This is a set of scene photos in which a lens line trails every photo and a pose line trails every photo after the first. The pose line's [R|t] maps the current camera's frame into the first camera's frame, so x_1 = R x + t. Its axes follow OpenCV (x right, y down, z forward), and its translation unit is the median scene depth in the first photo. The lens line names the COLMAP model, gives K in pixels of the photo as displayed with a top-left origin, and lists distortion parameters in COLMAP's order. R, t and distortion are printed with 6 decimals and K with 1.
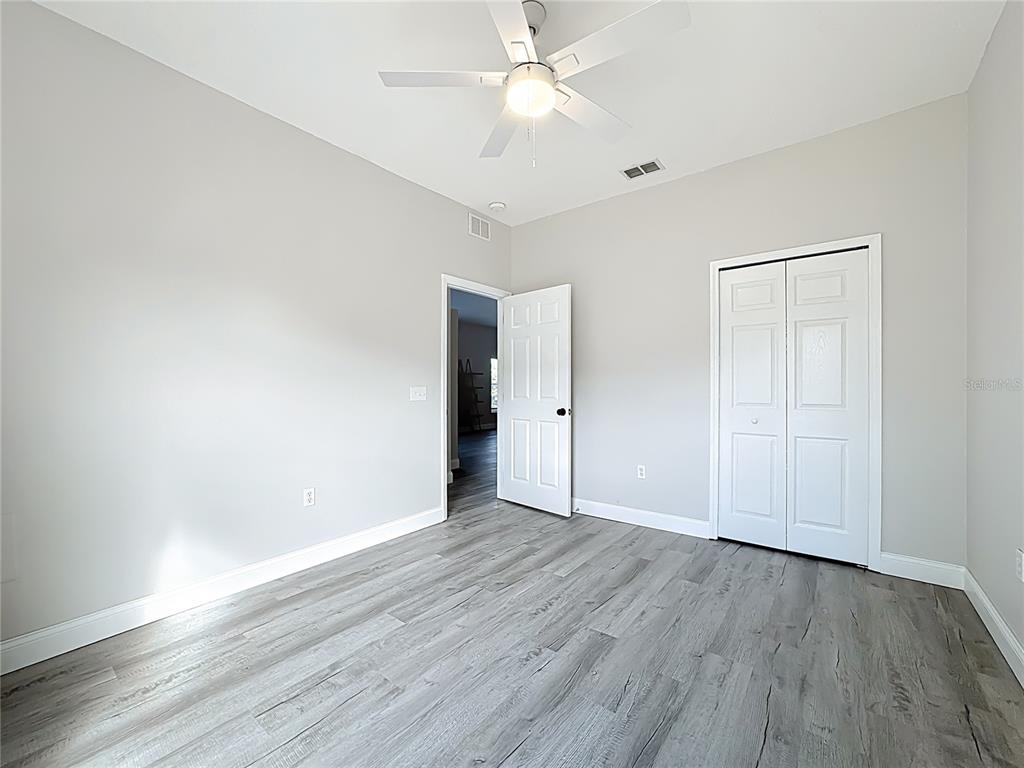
lens RADIAL K [[424.6, 0, 511.7], [0, 424.6, 386.4], [0, 0, 1]] dist [-0.037056, 0.015981]
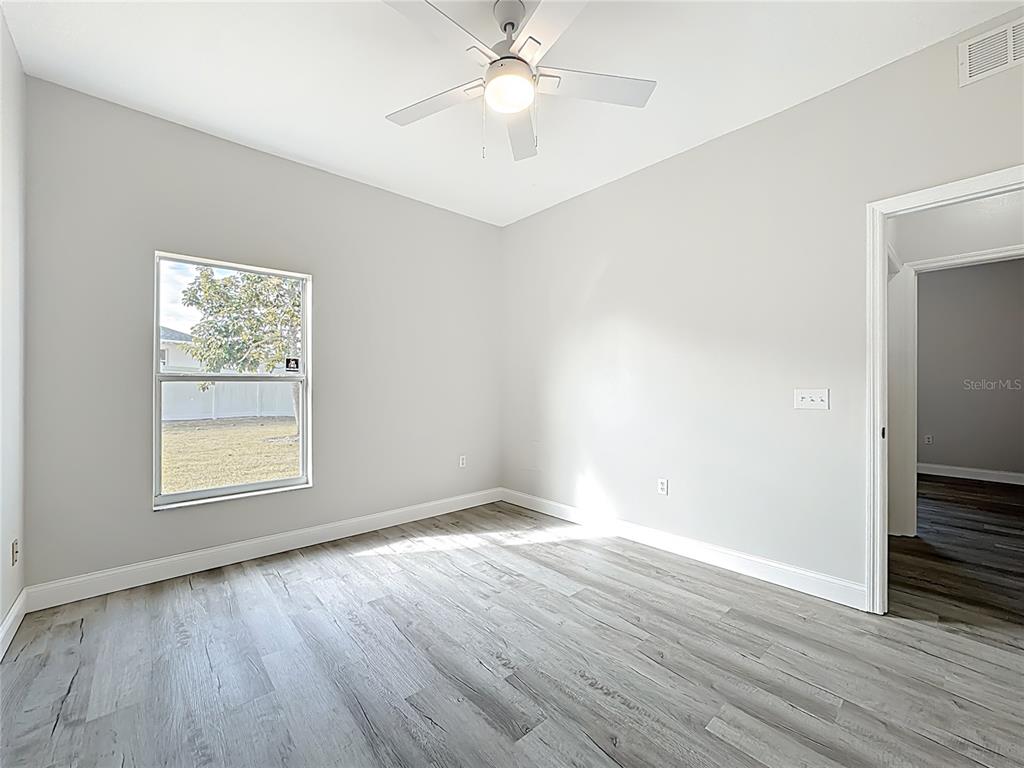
lens RADIAL K [[424.6, 0, 511.7], [0, 424.6, 386.4], [0, 0, 1]] dist [-0.037056, 0.015981]
pose [[-0.181631, 0.007103, -0.983341, 0.814993], [-0.004236, 0.999959, 0.008006, -0.008949], [0.983358, 0.005620, -0.181594, 0.965088]]
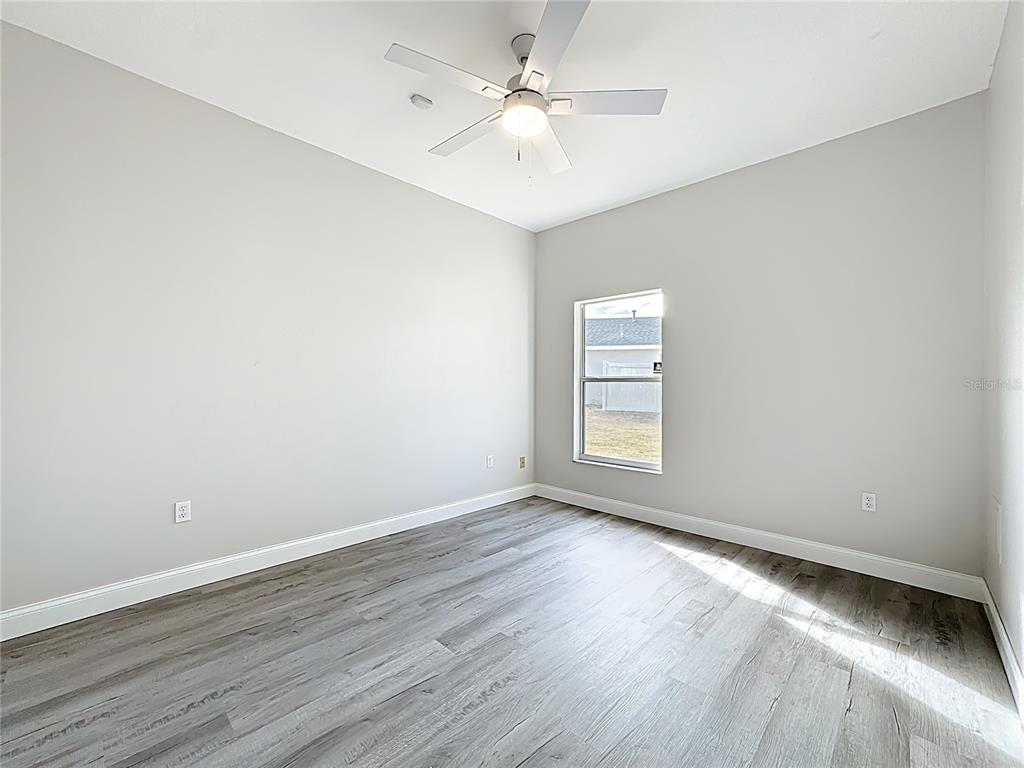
lens RADIAL K [[421.4, 0, 509.2], [0, 421.4, 378.7], [0, 0, 1]] dist [-0.031317, 0.015744]
pose [[-0.994175, -0.000979, 0.107776, -0.025691], [-0.001841, 0.999967, -0.007902, -0.010935], [-0.107765, -0.008055, -0.994144, 1.700370]]
